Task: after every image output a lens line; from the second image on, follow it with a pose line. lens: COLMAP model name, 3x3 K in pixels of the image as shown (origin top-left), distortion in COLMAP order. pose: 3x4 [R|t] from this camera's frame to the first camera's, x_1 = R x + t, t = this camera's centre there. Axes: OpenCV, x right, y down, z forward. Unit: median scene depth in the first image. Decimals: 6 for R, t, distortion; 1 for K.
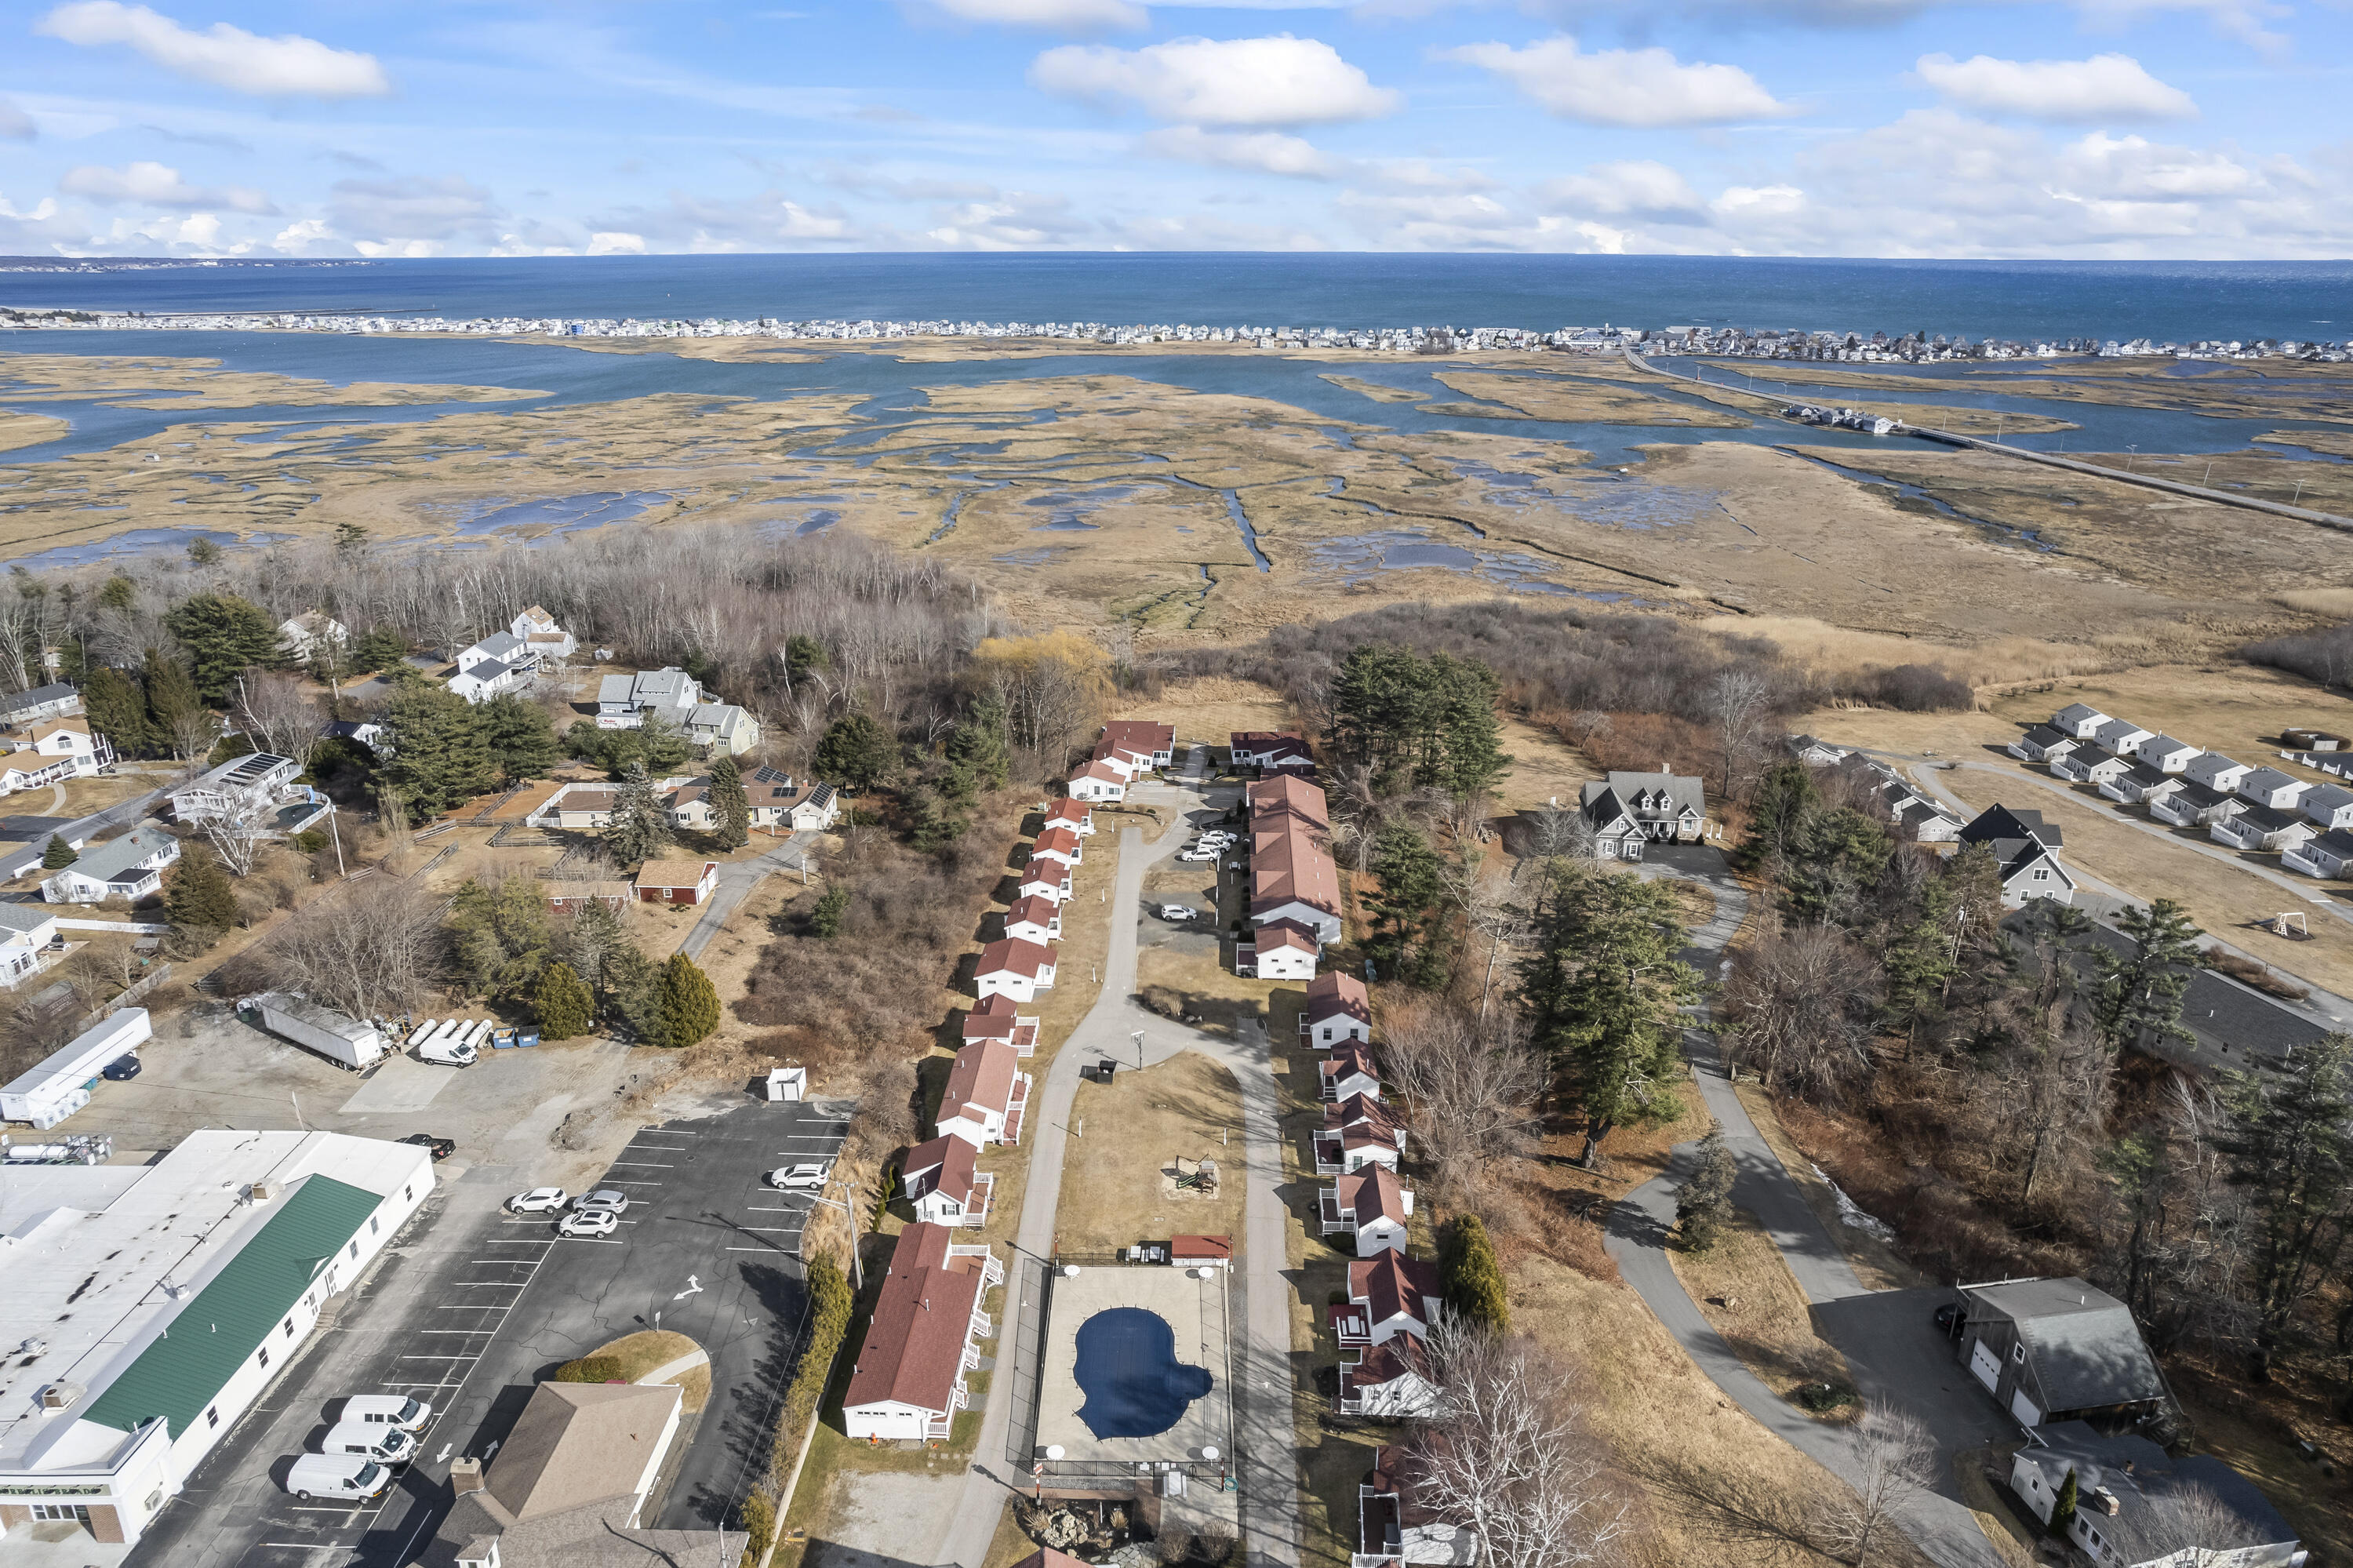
lens RADIAL K [[1492.7, 0, 1176.5], [0, 1492.7, 784.0], [0, 0, 1]] dist [-0.000635, -0.063631]
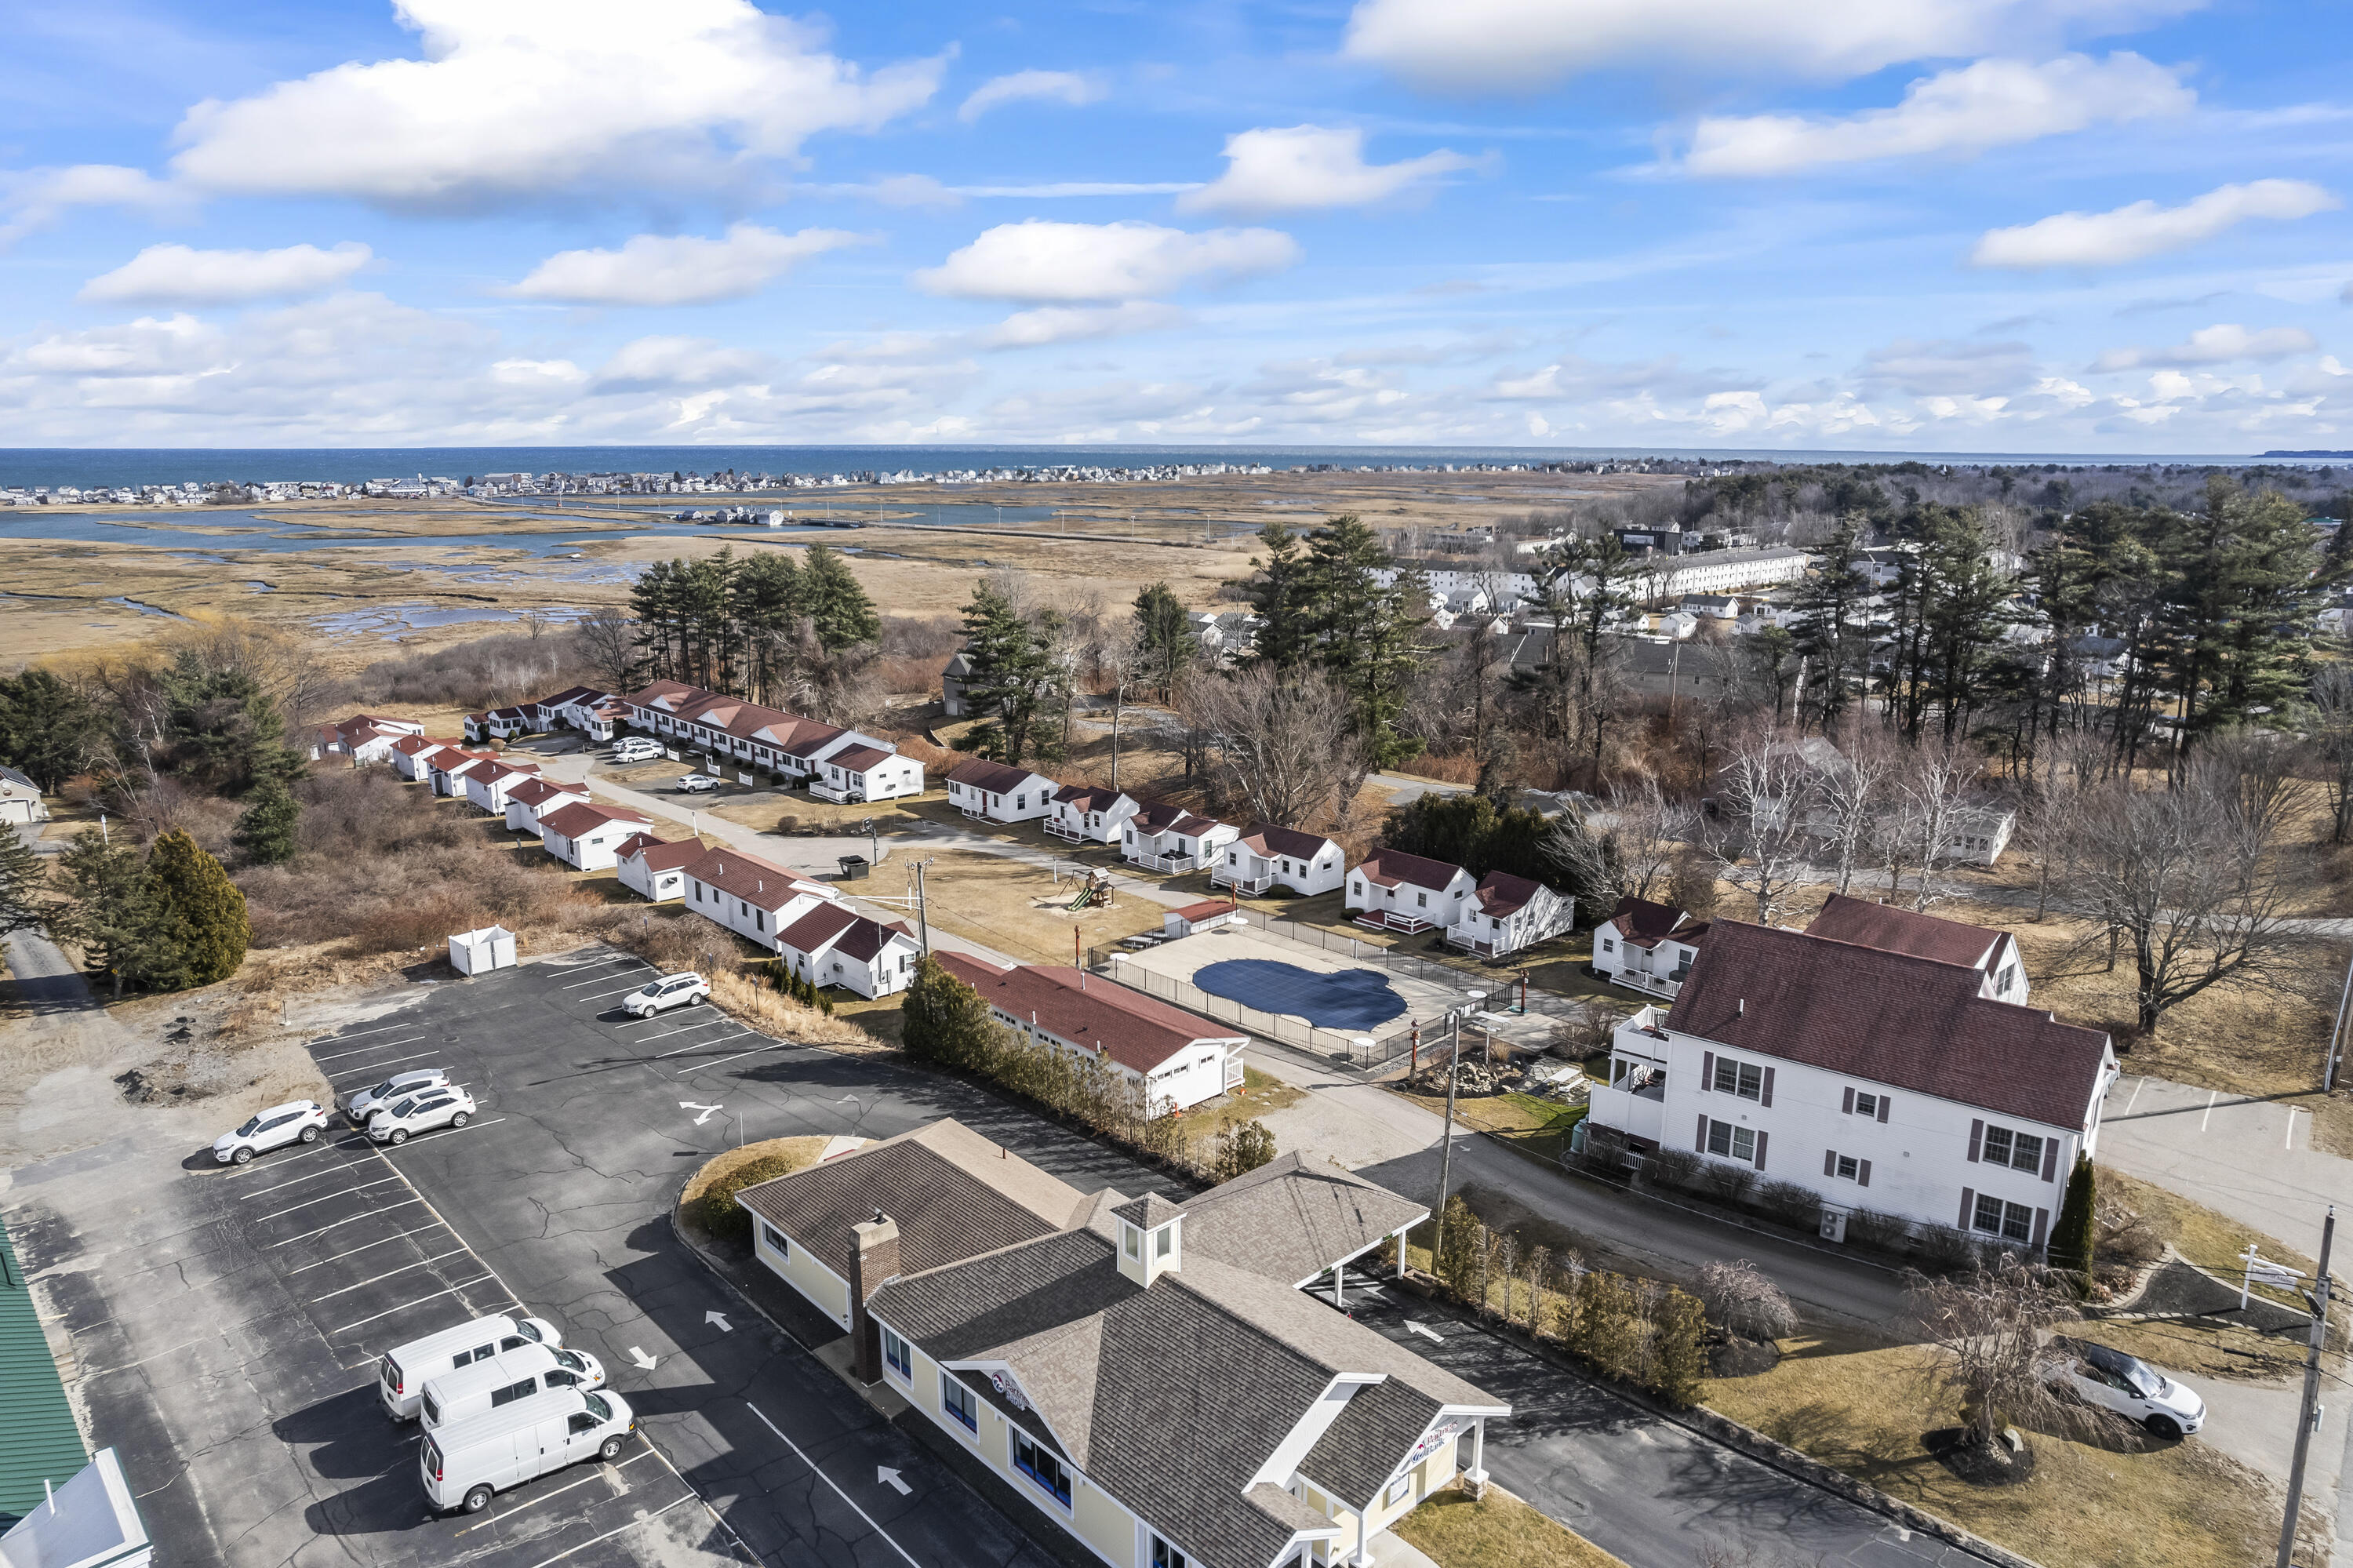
lens RADIAL K [[1492.7, 0, 1176.5], [0, 1492.7, 784.0], [0, 0, 1]] dist [-0.000635, -0.063631]
pose [[0.721801, -0.162123, 0.672844, -0.470695], [0.235159, 0.971788, -0.018116, 0.215474], [-0.650925, 0.171302, 0.739562, 0.319145]]
